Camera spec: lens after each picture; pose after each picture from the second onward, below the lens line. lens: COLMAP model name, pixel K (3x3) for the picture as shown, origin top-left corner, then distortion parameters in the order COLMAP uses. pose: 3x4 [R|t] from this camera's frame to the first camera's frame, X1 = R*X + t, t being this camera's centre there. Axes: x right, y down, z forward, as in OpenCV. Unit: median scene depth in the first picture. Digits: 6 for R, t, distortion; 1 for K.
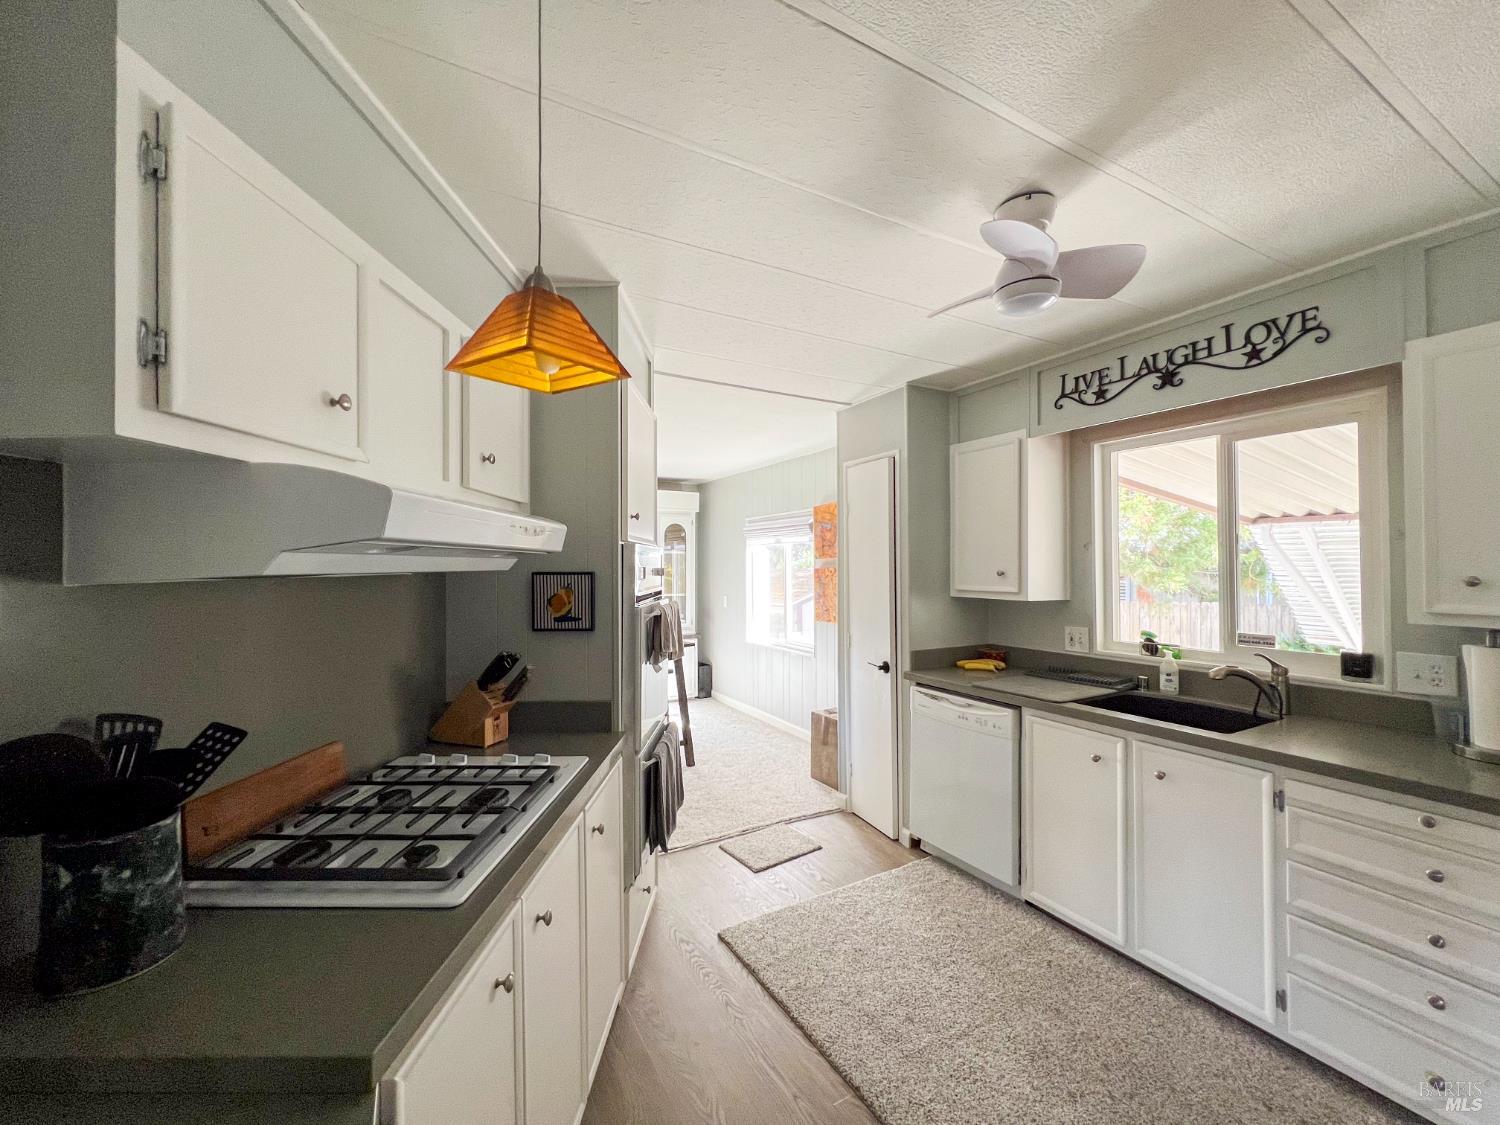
lens RADIAL K [[603.1, 0, 749.3], [0, 603.1, 560.3], [0, 0, 1]] dist [-0.001710, 0.000510]
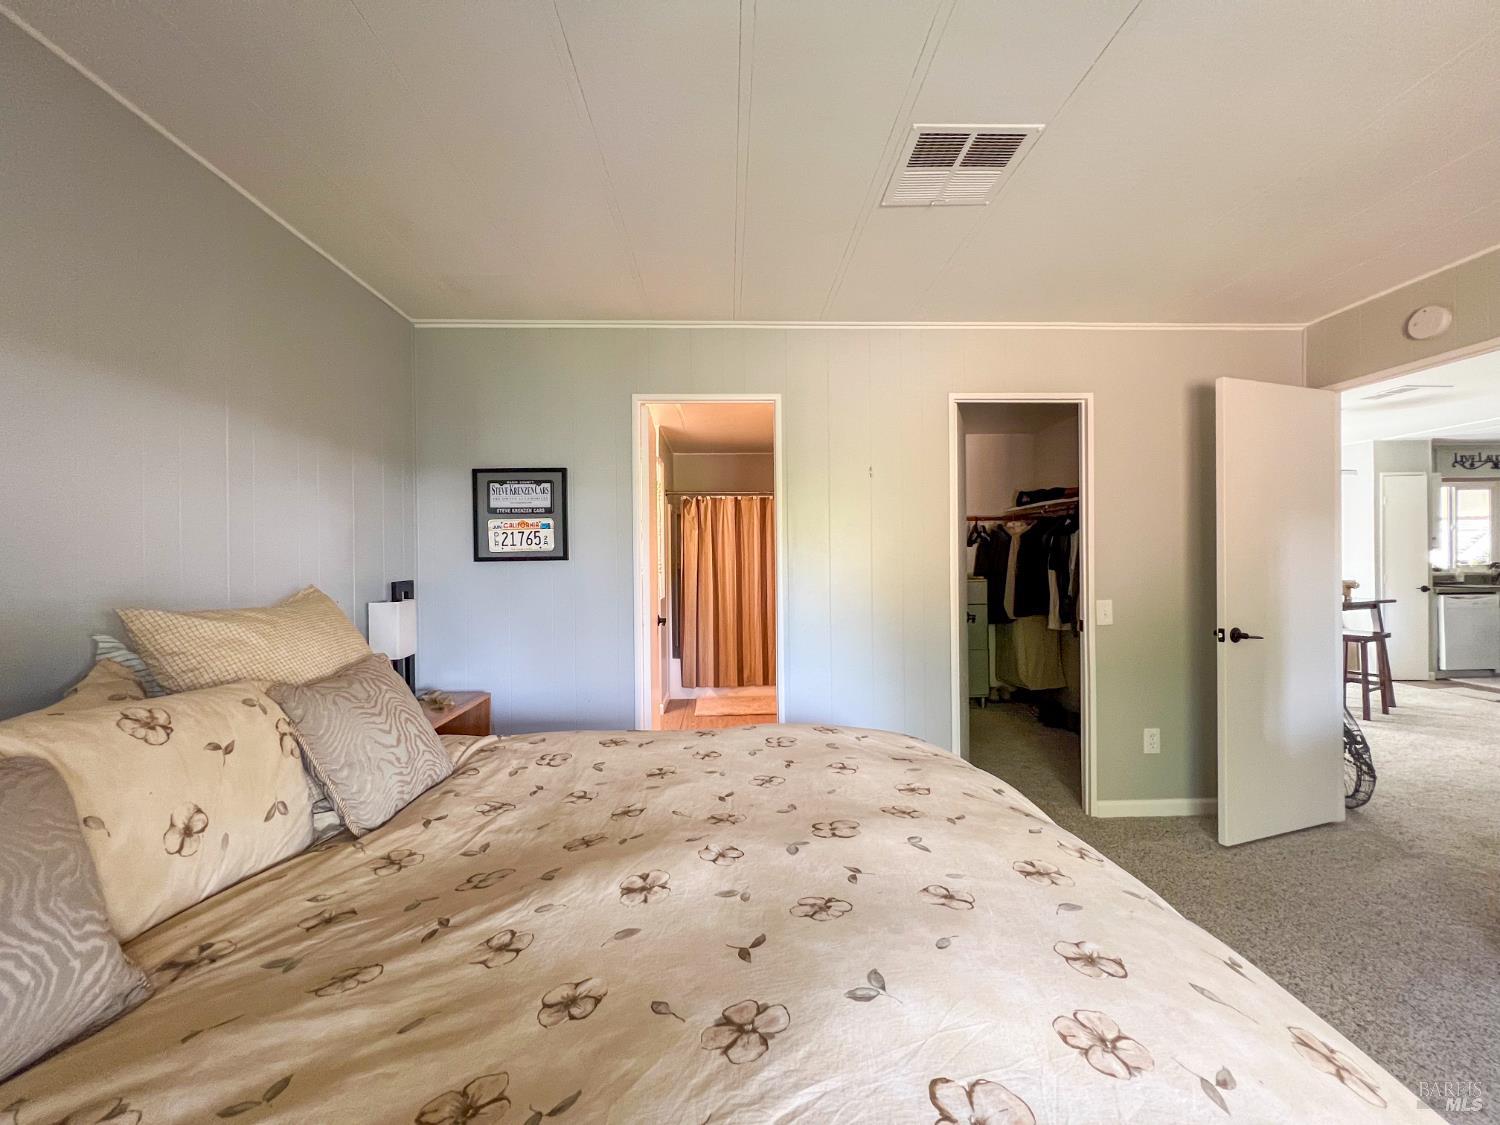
lens RADIAL K [[603.1, 0, 749.3], [0, 603.1, 560.3], [0, 0, 1]] dist [-0.001710, 0.000510]
pose [[0.452986, -0.005648, 0.891500, -2.997588], [0.003387, 0.999984, 0.004614, 0.094511], [-0.891511, 0.000930, 0.452997, 2.549526]]
